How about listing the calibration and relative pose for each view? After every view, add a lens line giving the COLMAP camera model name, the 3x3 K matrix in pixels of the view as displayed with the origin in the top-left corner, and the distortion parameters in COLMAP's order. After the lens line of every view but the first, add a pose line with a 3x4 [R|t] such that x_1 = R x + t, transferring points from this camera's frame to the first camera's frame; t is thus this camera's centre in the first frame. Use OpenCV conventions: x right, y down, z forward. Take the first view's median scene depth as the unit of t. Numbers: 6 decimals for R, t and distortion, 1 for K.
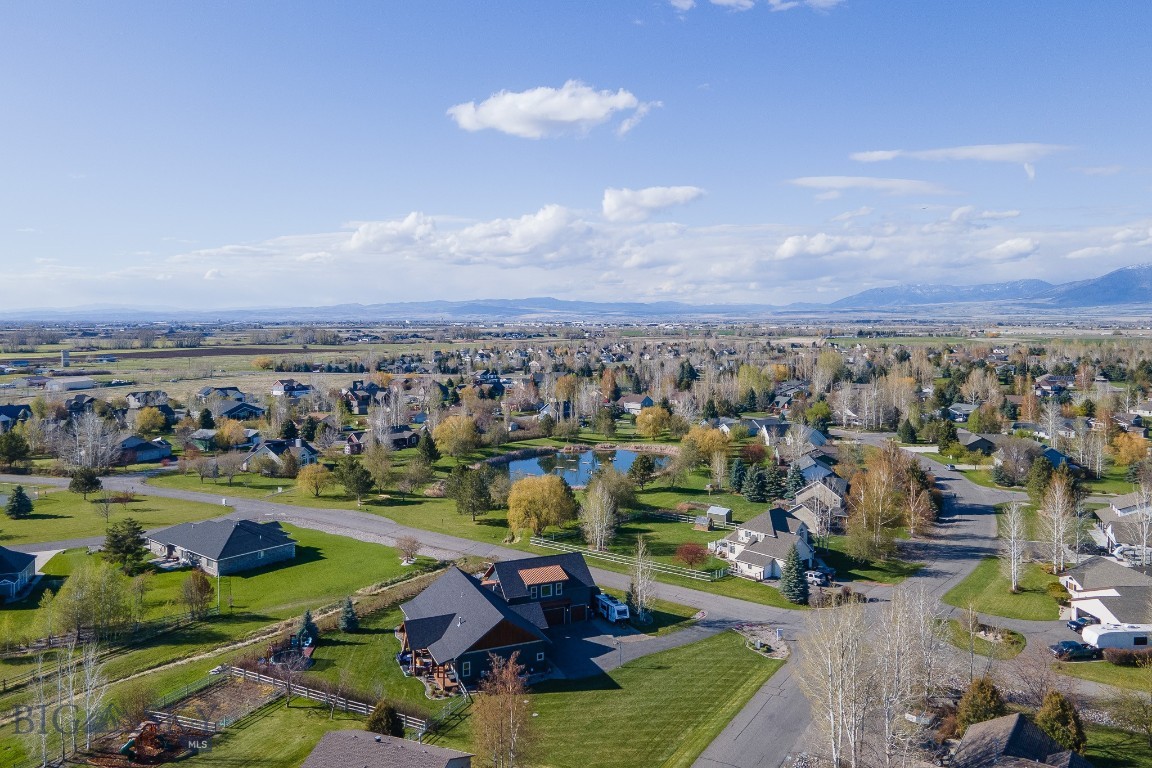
lens RADIAL K [[798.3, 0, 576.7], [0, 798.3, 379.3], [0, 0, 1]] dist [0.022719, 0.009639]
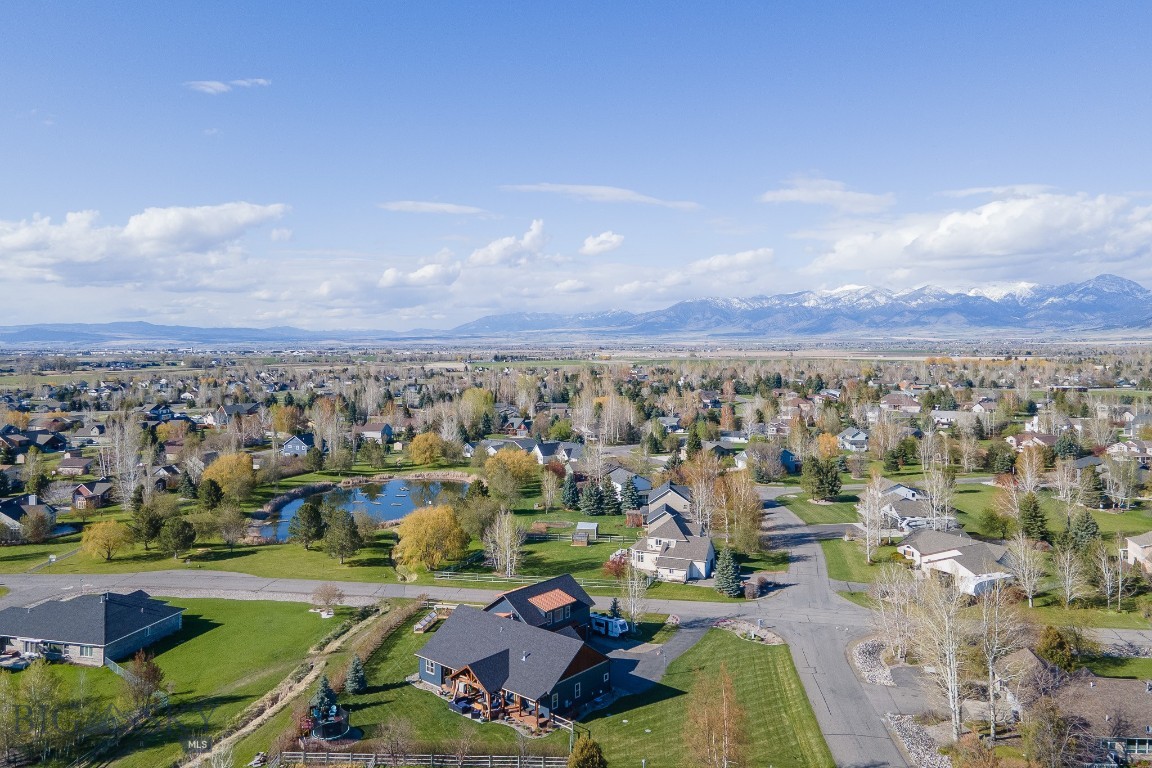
lens RADIAL K [[798.3, 0, 575.5], [0, 798.3, 387.7], [0, 0, 1]] dist [0.022719, 0.009639]
pose [[0.913904, -0.029202, 0.404879, -0.328957], [0.037935, 0.999188, -0.013562, -0.003457], [-0.404154, 0.027753, 0.914270, 0.058515]]
